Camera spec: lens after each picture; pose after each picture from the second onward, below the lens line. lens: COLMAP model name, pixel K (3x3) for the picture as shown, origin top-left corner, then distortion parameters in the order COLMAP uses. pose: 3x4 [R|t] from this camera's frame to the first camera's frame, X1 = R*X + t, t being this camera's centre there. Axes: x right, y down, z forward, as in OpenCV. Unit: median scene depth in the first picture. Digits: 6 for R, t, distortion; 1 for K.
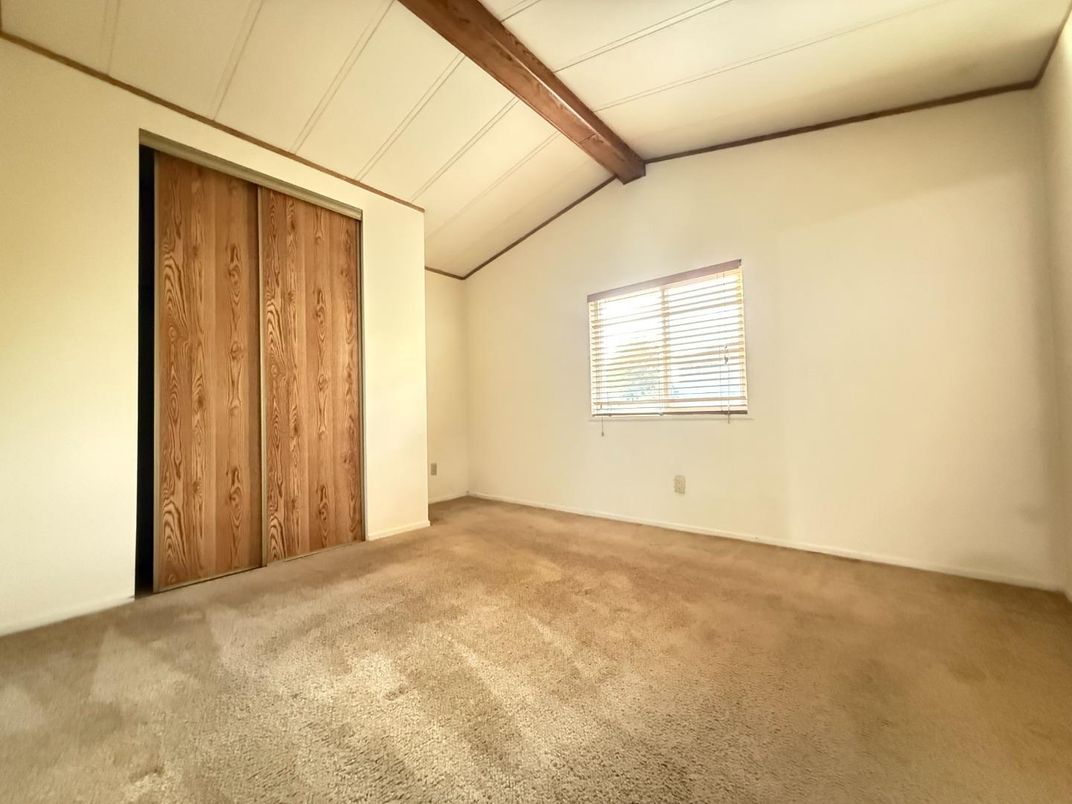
lens RADIAL K [[428.9, 0, 533.2], [0, 428.9, 402.2], [0, 0, 1]] dist [-0.000725, 0.000089]
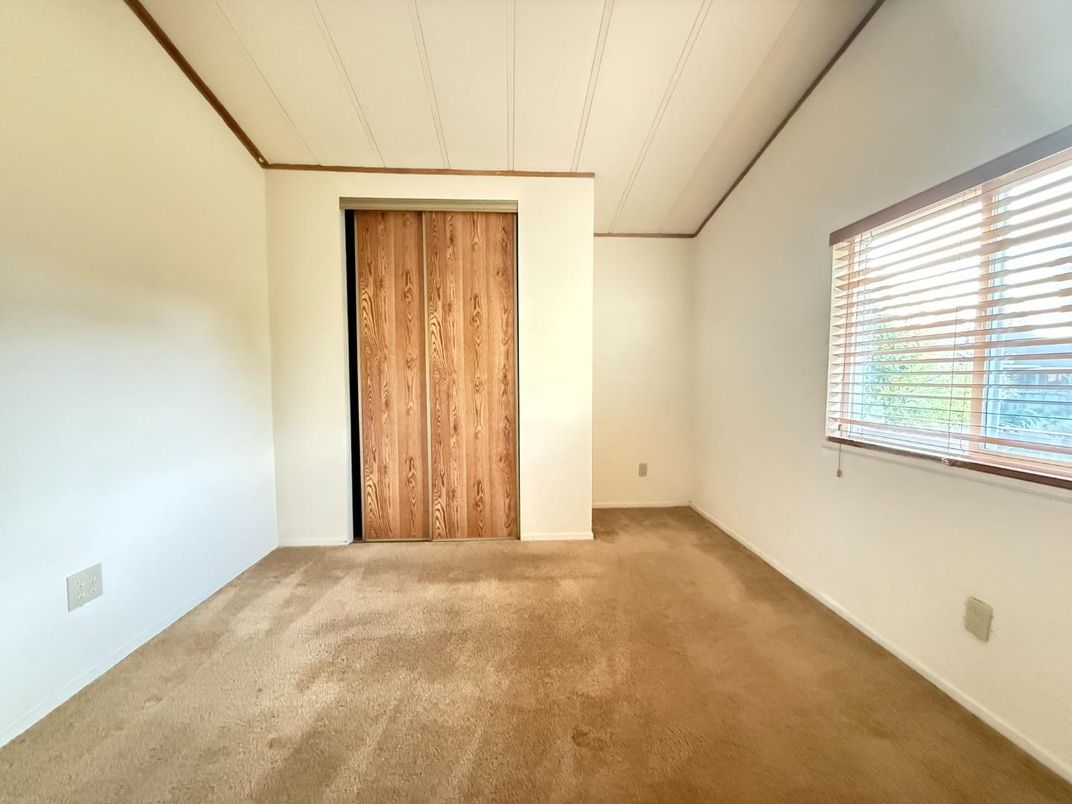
lens RADIAL K [[428.9, 0, 533.2], [0, 428.9, 402.2], [0, 0, 1]] dist [-0.000725, 0.000089]
pose [[0.684210, 0.065016, -0.726381, 0.369006], [0.008996, 0.995190, 0.097550, -0.104990], [0.729229, -0.073279, 0.680334, 0.377324]]
